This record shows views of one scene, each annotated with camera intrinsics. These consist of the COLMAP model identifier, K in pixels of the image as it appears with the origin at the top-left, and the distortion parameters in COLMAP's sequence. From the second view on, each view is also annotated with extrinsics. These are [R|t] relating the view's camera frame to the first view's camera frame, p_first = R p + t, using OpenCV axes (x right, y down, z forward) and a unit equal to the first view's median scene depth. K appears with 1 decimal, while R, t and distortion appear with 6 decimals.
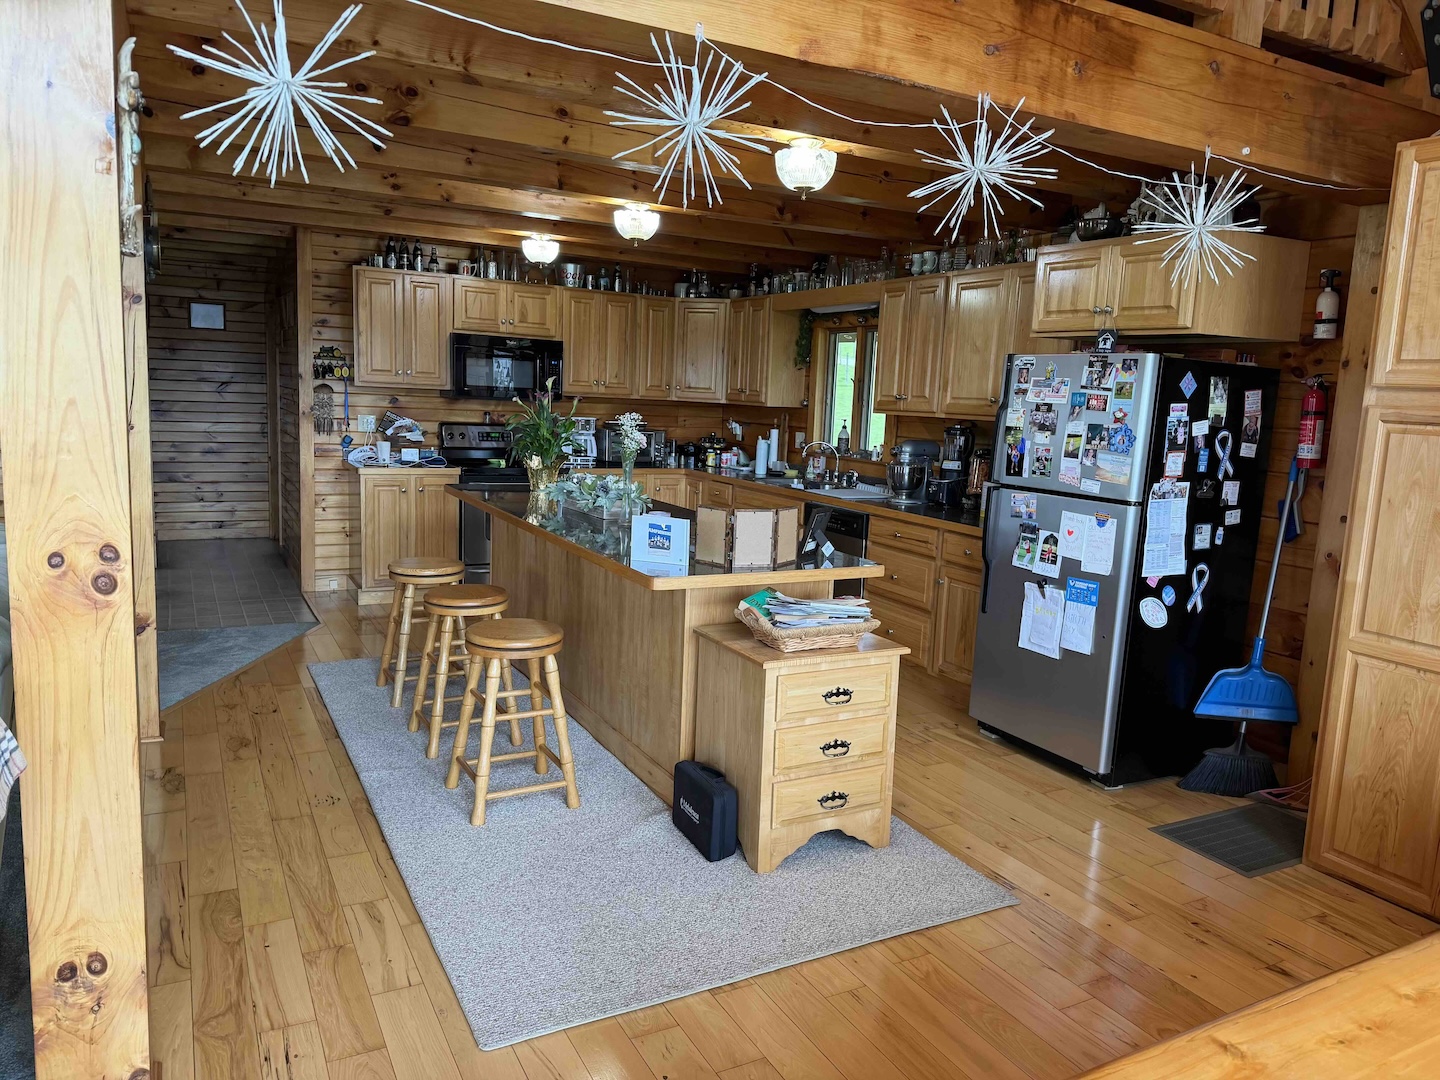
lens RADIAL K [[1011.8, 0, 716.2], [0, 1011.8, 536.8], [0, 0, 1]] dist [0.065606, -0.081850]
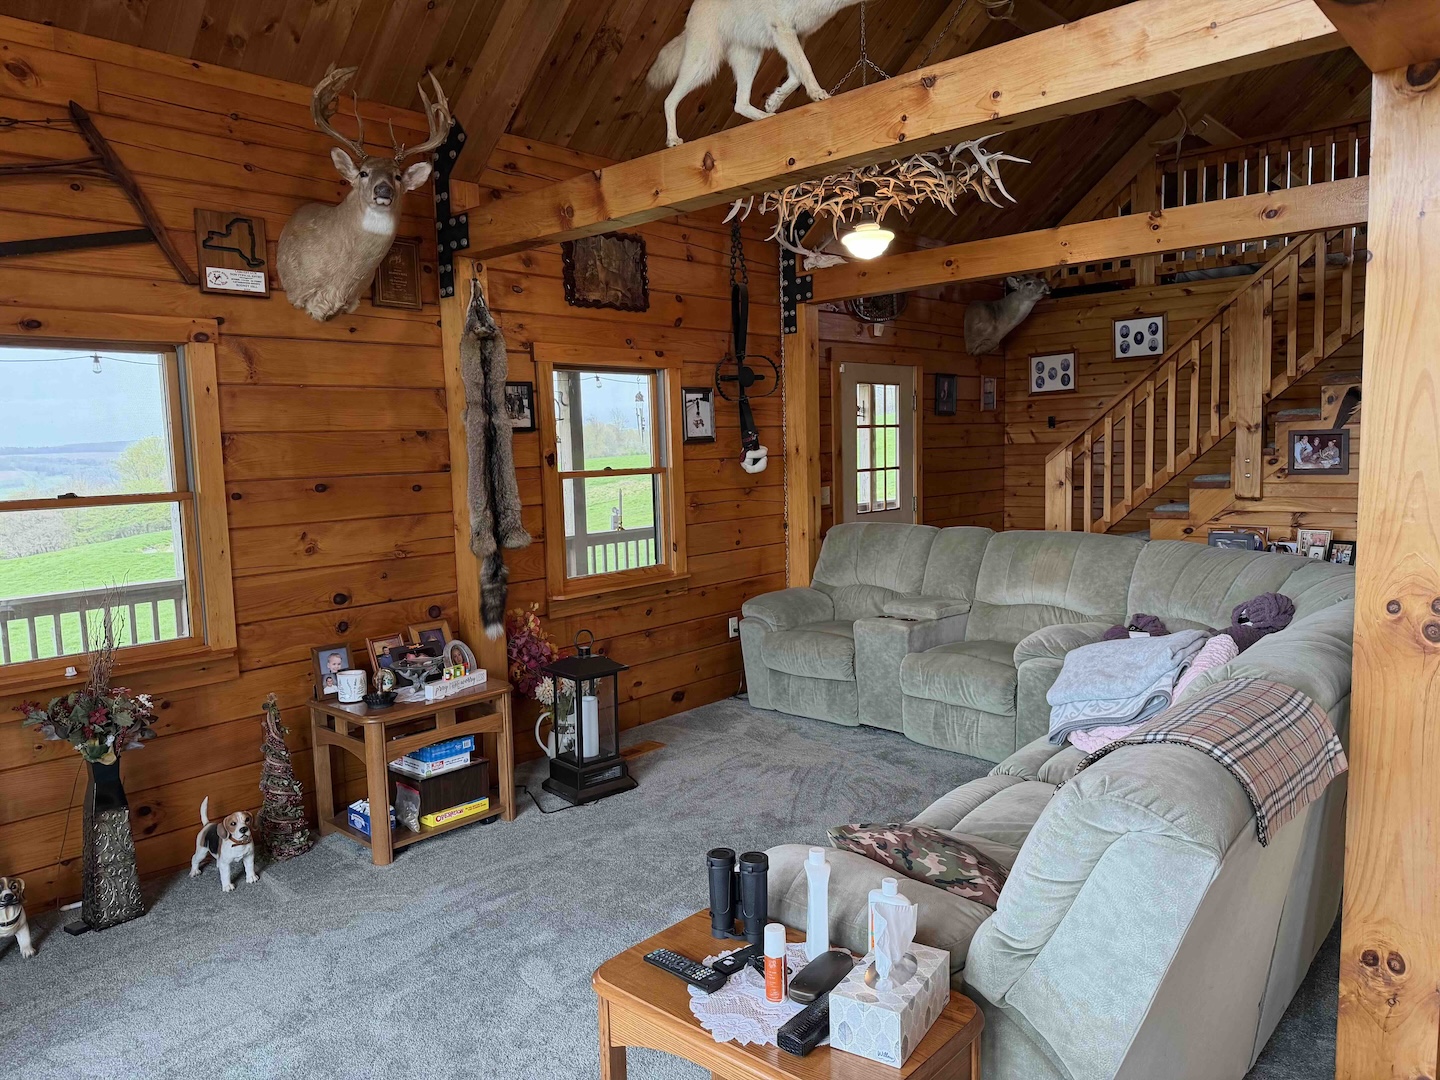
lens RADIAL K [[1011.8, 0, 708.0], [0, 1011.8, 537.8], [0, 0, 1]] dist [0.065606, -0.081850]
pose [[0.317469, 0.035707, -0.947596, 0.124062], [-0.093595, 0.995591, 0.006159, 0.005226], [0.943639, 0.086735, 0.319411, -0.075977]]
